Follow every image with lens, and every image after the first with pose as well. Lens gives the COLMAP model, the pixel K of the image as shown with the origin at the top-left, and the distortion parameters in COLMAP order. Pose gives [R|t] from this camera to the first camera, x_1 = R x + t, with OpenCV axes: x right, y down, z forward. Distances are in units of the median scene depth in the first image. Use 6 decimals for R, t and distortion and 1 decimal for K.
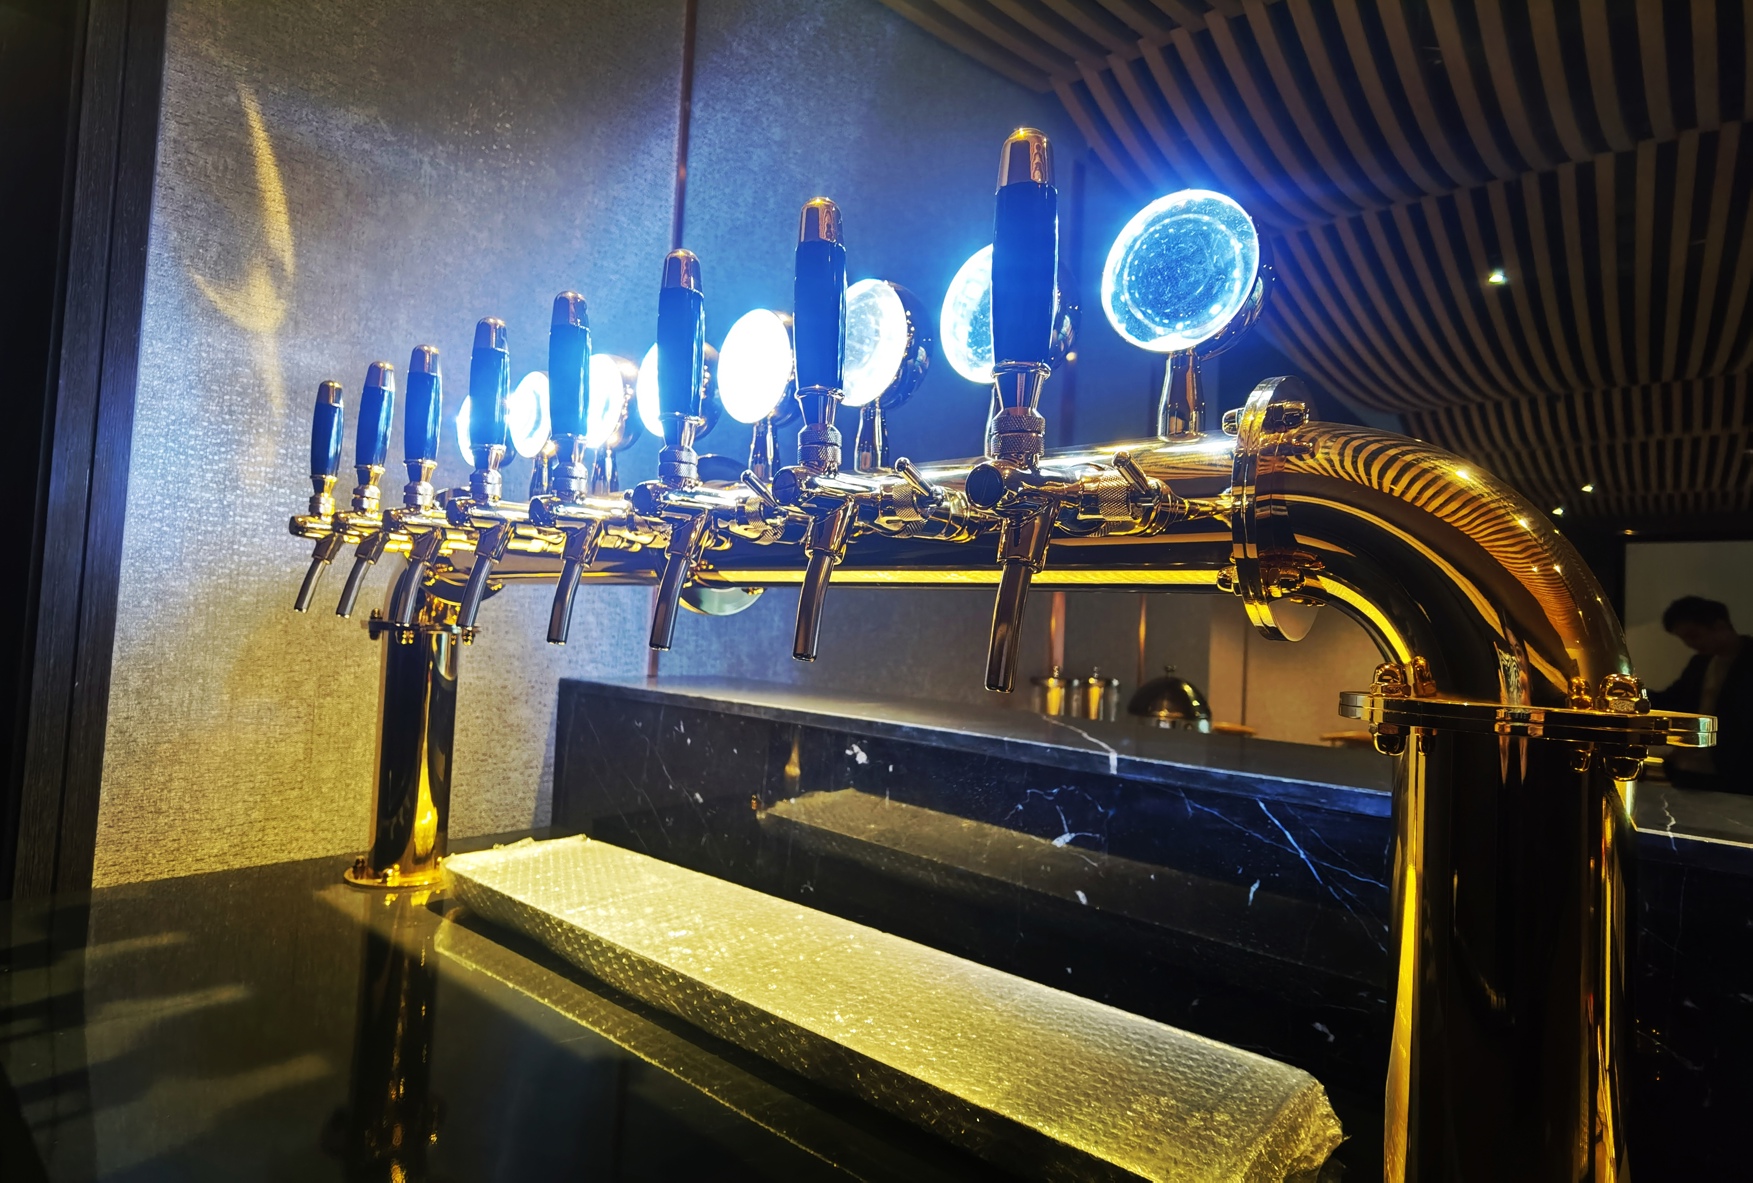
lens RADIAL K [[924.5, 0, 876.5], [0, 924.5, 591.5], [0, 0, 1]] dist [0.012391, -0.000183]
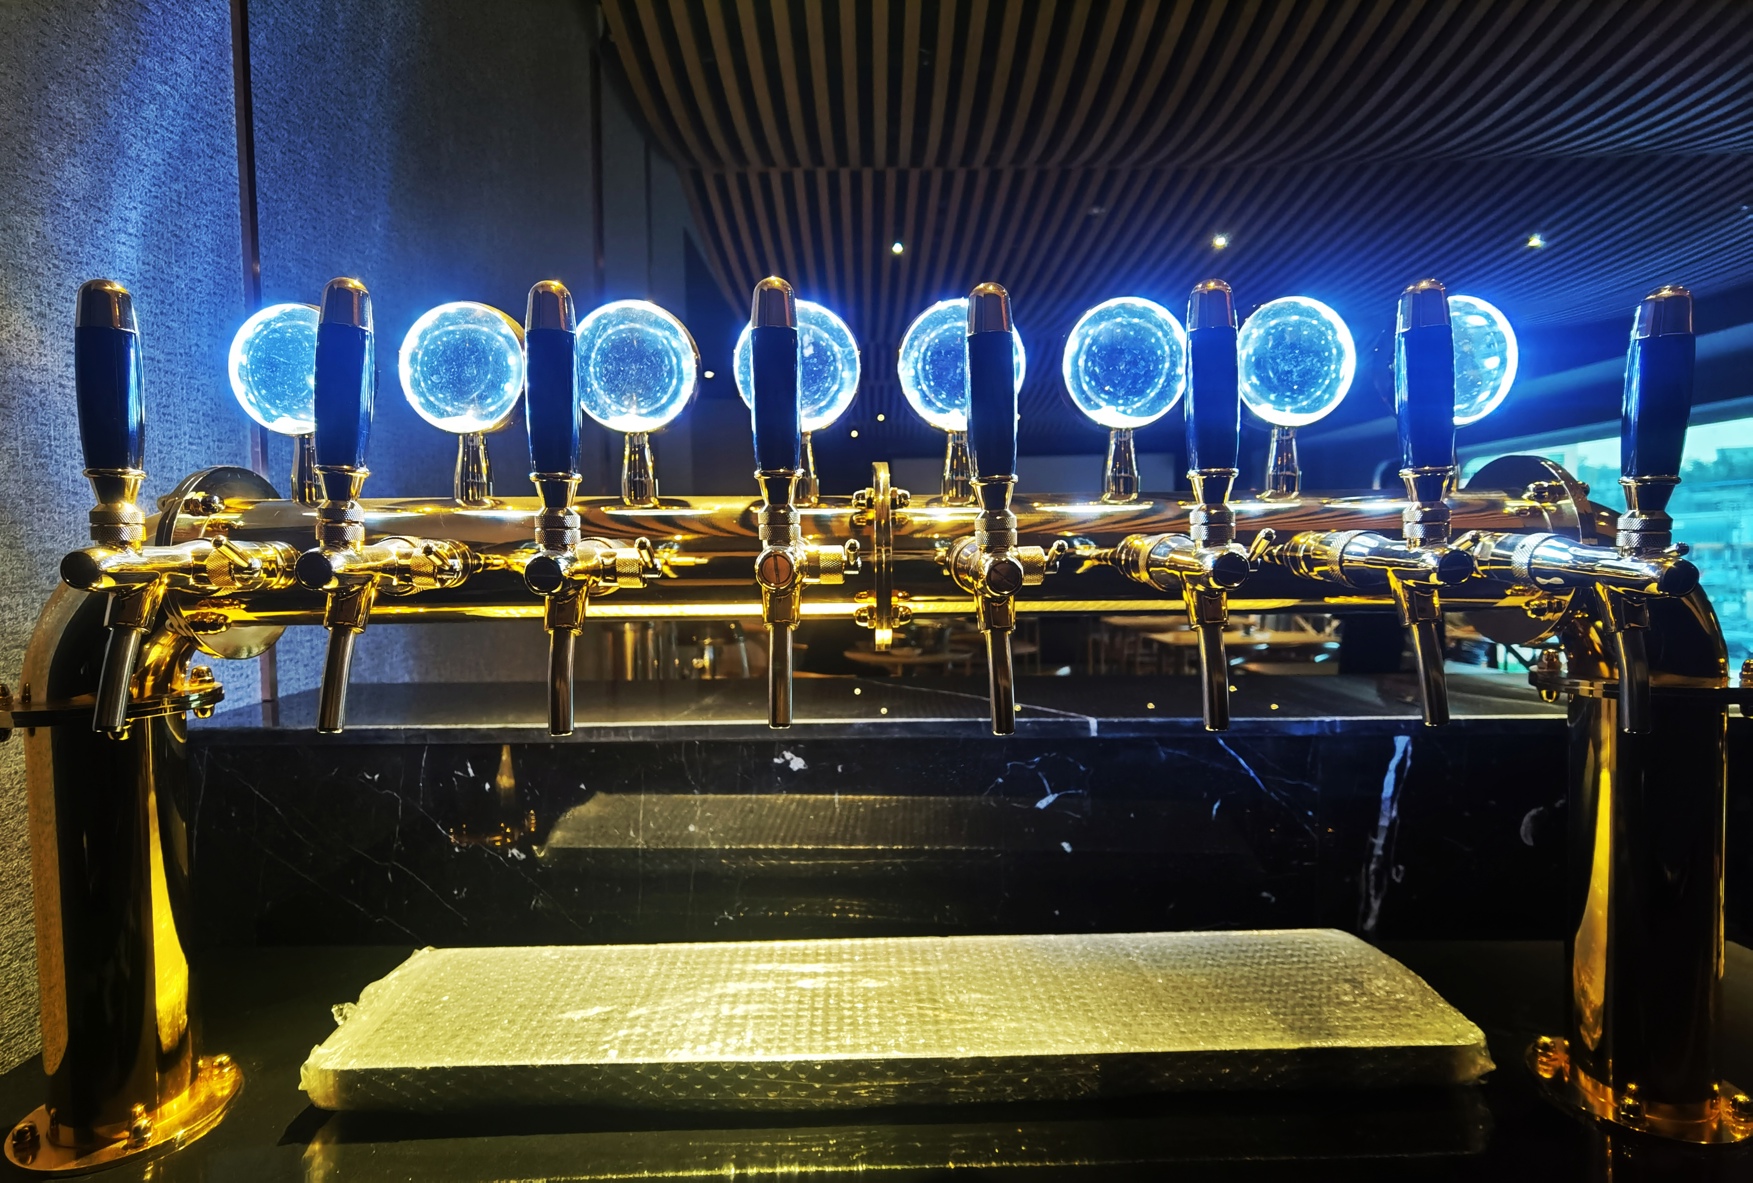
lens RADIAL K [[922.1, 0, 876.5], [0, 922.1, 591.5], [0, 0, 1]] dist [0.006680, 0.001328]
pose [[0.747330, -0.092117, 0.658037, -0.647587], [0.021967, 0.993227, 0.114092, -0.110457], [-0.664090, -0.070809, 0.744292, 0.329858]]
